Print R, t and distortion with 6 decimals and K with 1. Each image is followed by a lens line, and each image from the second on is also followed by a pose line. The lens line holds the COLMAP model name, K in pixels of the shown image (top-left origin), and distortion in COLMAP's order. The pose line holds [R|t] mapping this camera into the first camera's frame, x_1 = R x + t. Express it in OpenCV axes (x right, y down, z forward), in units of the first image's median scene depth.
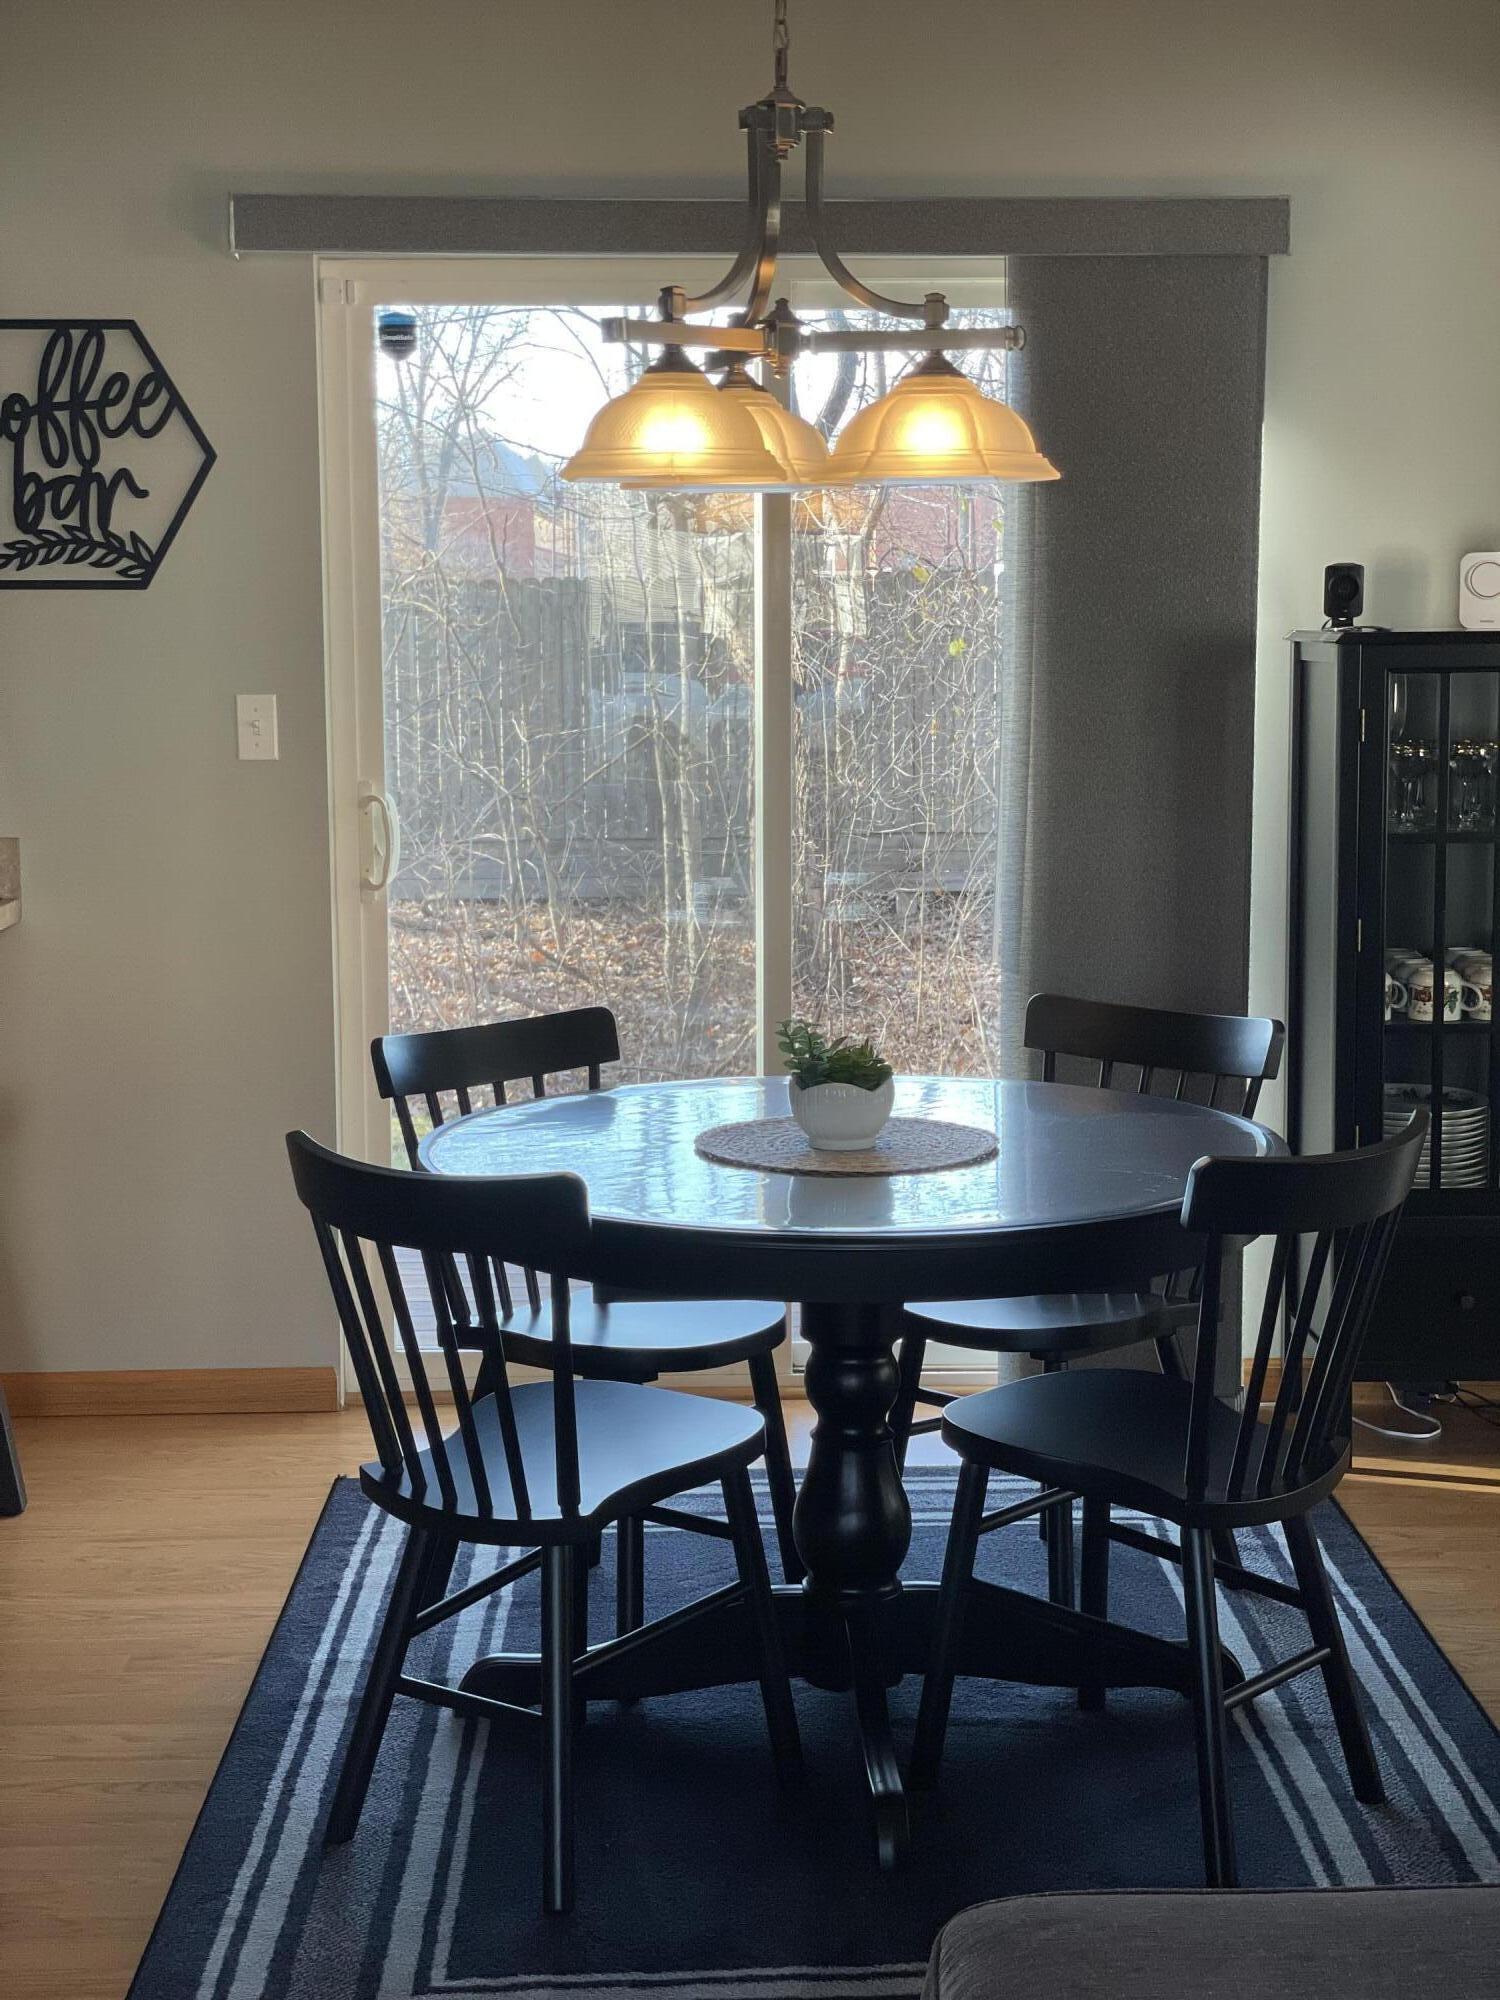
lens RADIAL K [[2951.9, 0, 746.9], [0, 2951.9, 999.0], [0, 0, 1]] dist [0.107349, 0.000000]
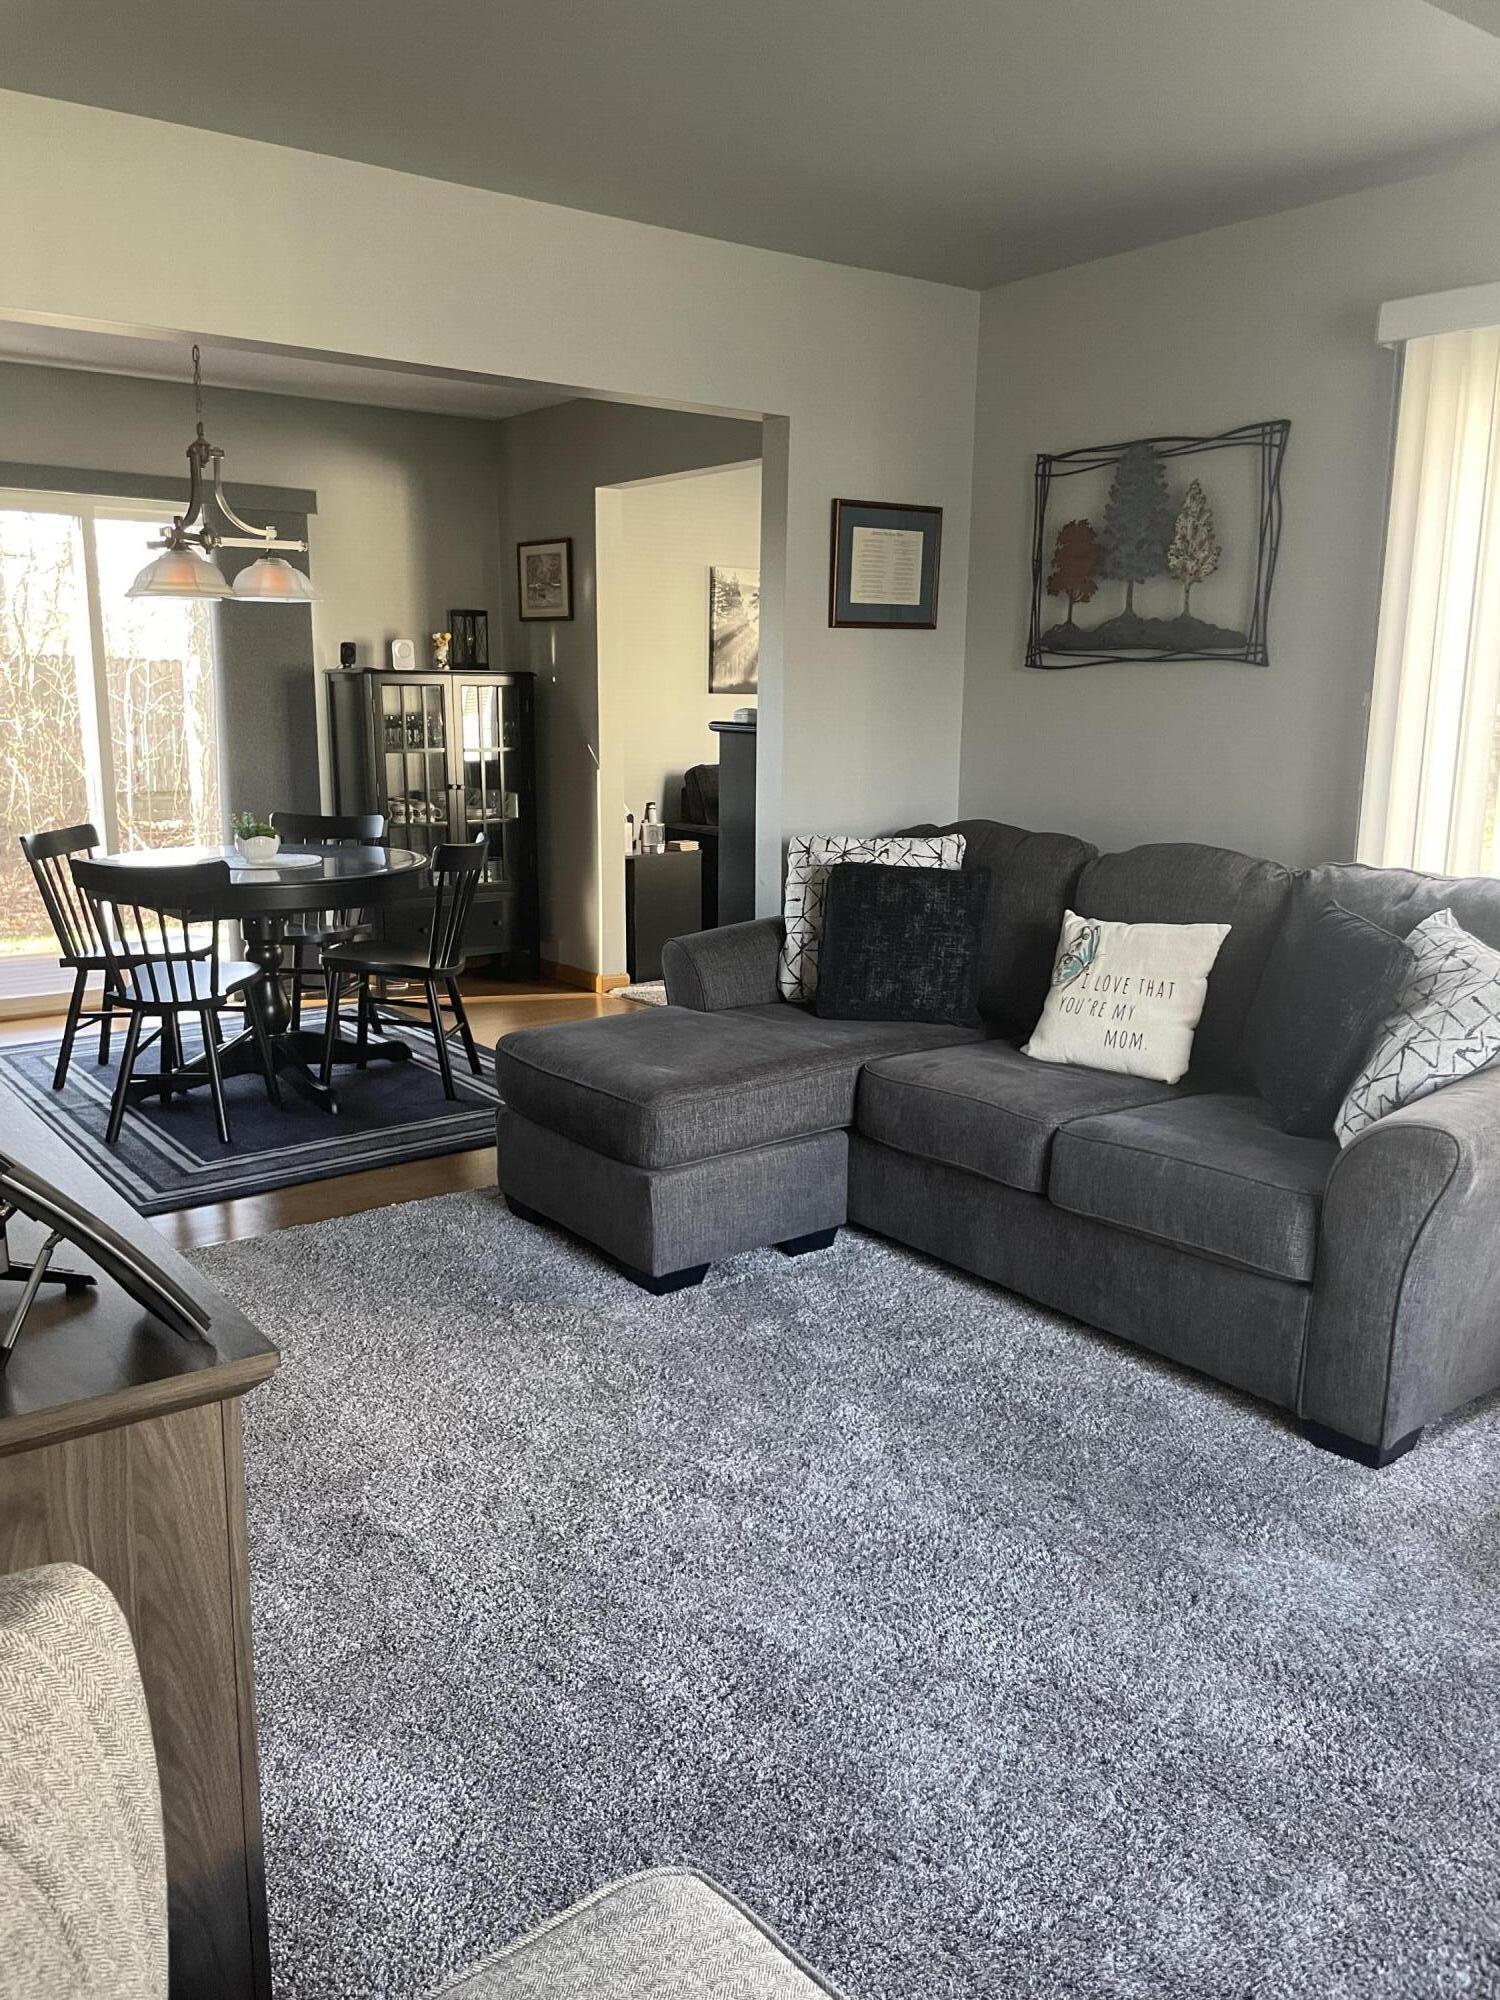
lens RADIAL K [[1527.3, 0, 745.8], [0, 1527.3, 993.0], [0, 0, 1]] dist [0.027519, -0.041529]
pose [[0.801834, -0.099442, 0.589214, -0.409251], [0.061116, 0.994532, 0.084678, 0.074116], [-0.594413, -0.031887, 0.803528, -0.308861]]
